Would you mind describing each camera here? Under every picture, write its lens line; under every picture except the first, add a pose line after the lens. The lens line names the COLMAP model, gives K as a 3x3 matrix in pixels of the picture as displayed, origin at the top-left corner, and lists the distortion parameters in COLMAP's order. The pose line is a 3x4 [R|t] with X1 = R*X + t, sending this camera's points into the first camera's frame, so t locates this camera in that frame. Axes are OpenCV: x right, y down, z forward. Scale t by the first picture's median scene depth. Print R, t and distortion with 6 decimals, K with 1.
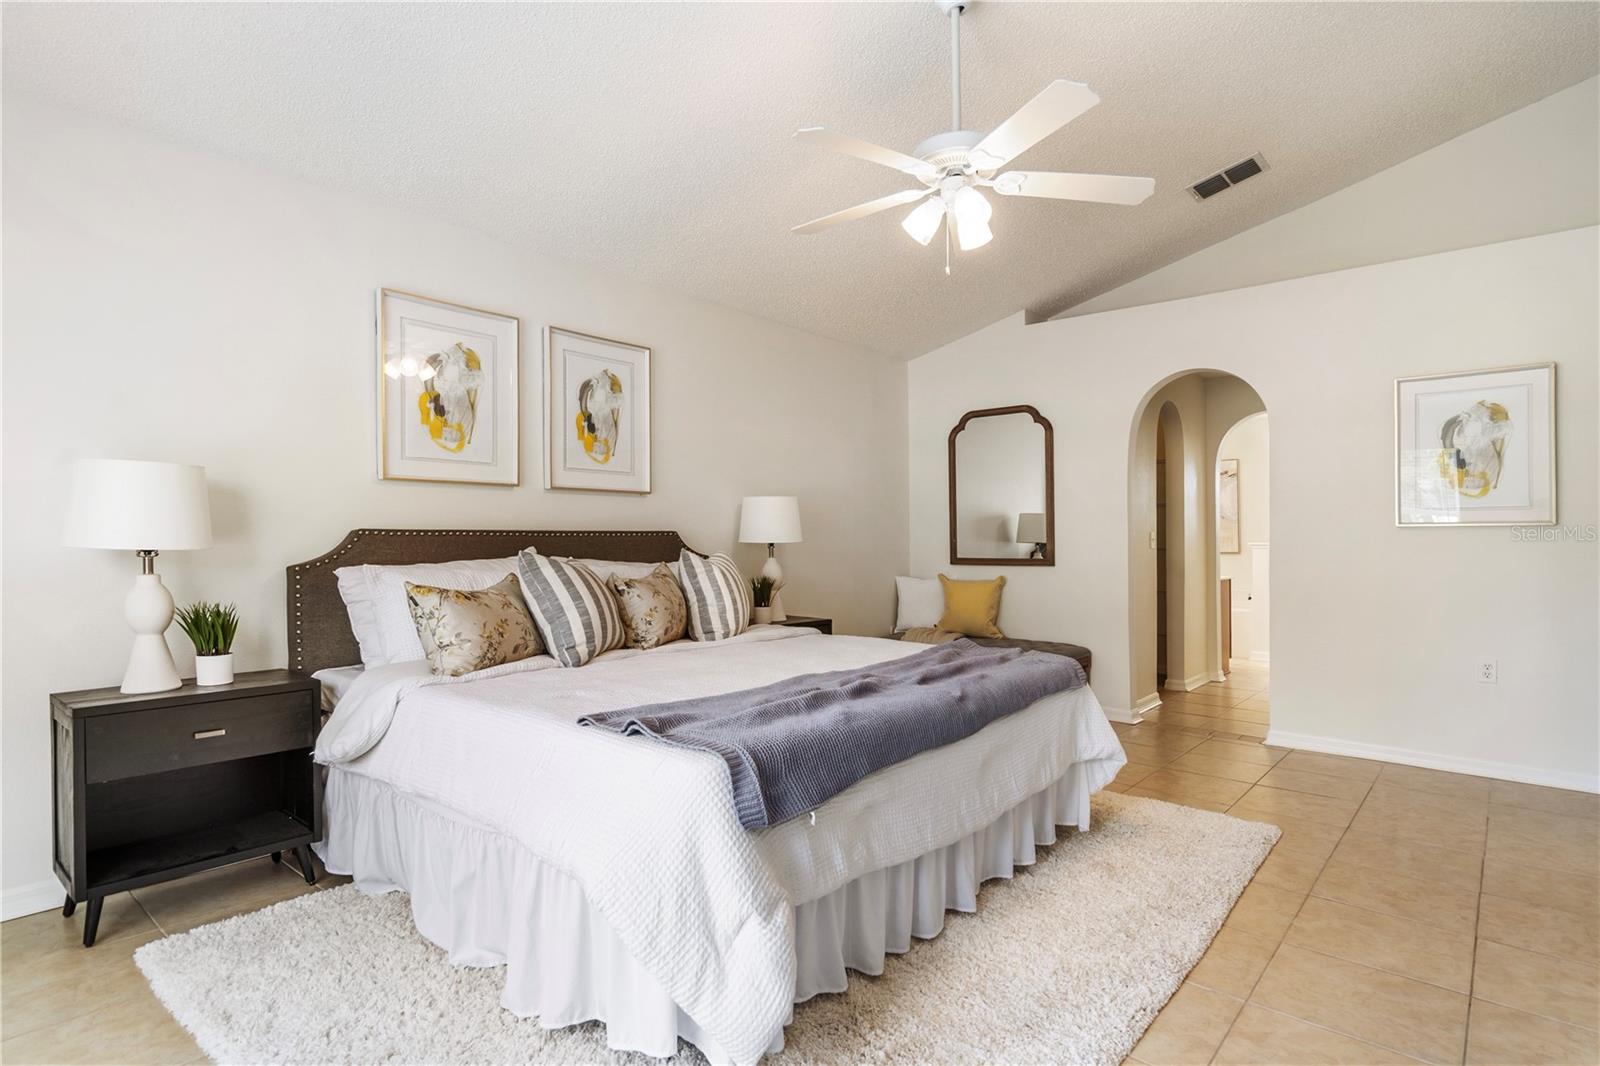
lens RADIAL K [[826.2, 0, 792.1], [0, 826.2, 542.0], [0, 0, 1]] dist [0.003894, 0.003155]
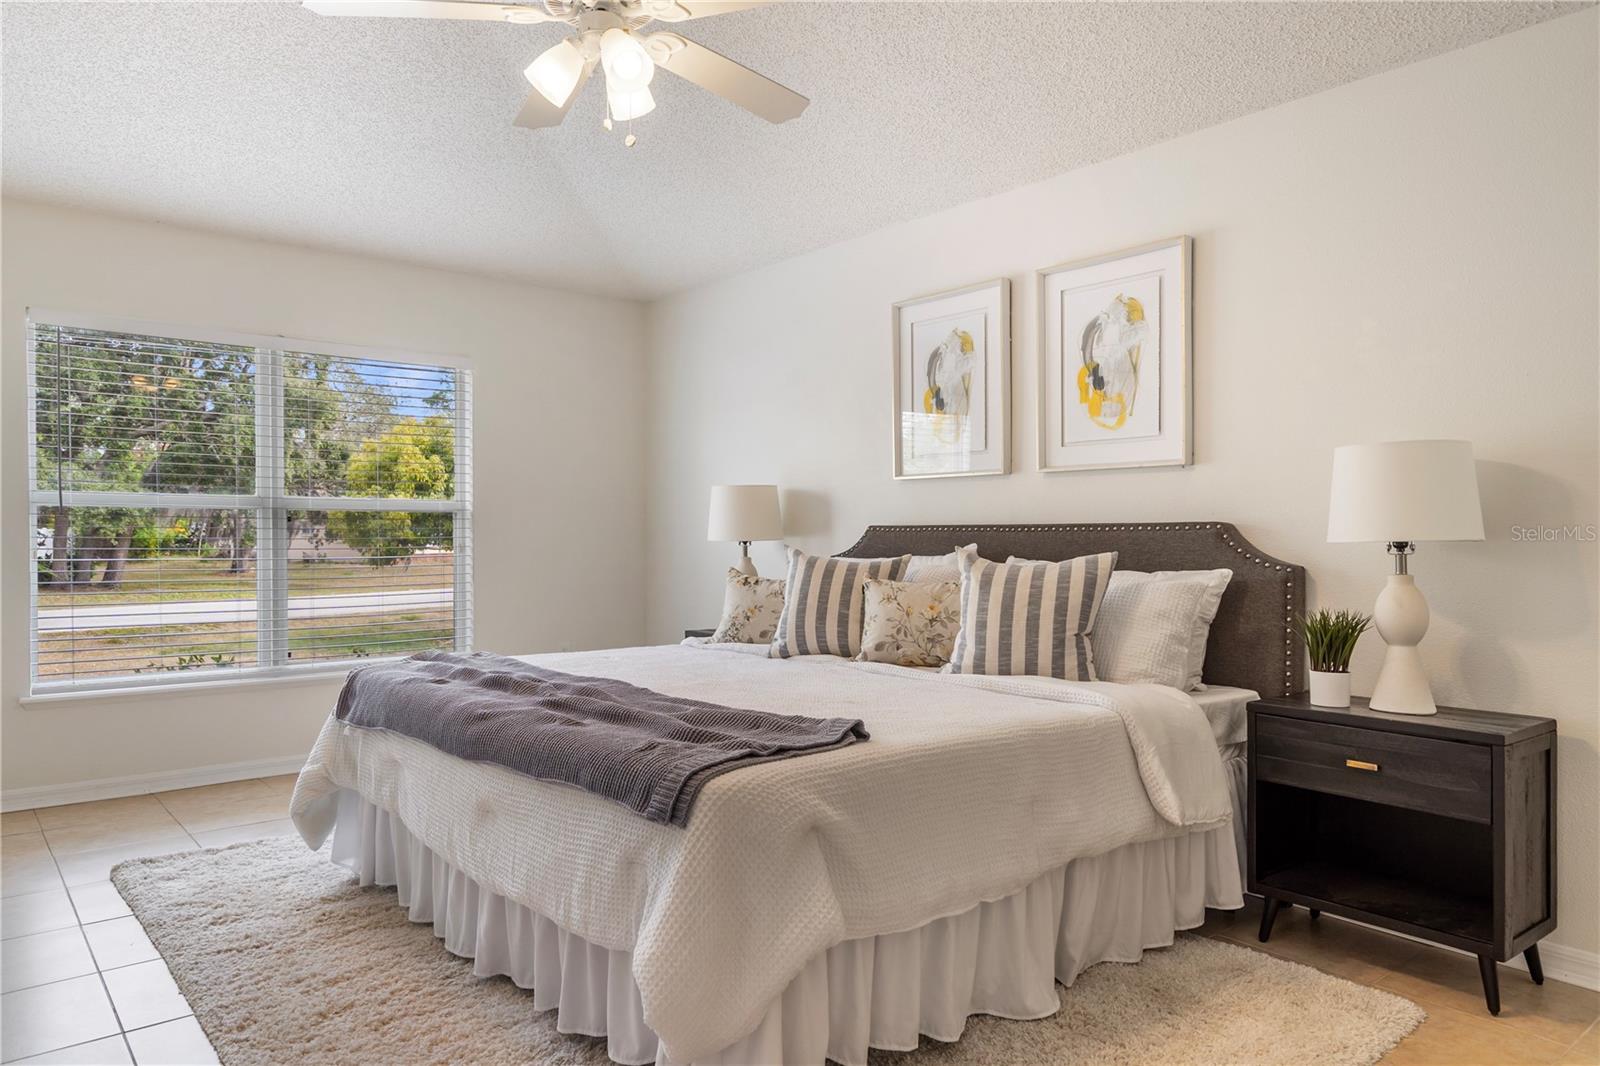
lens RADIAL K [[1149.9, 0, 796.4], [0, 1149.9, 517.5], [0, 0, 1]] dist [0.076208, 0.000322]
pose [[-0.216665, -0.007625, -0.976216, 0.804371], [-0.005357, 0.999964, -0.006622, -0.011370], [0.976231, 0.003794, -0.216698, 0.956756]]
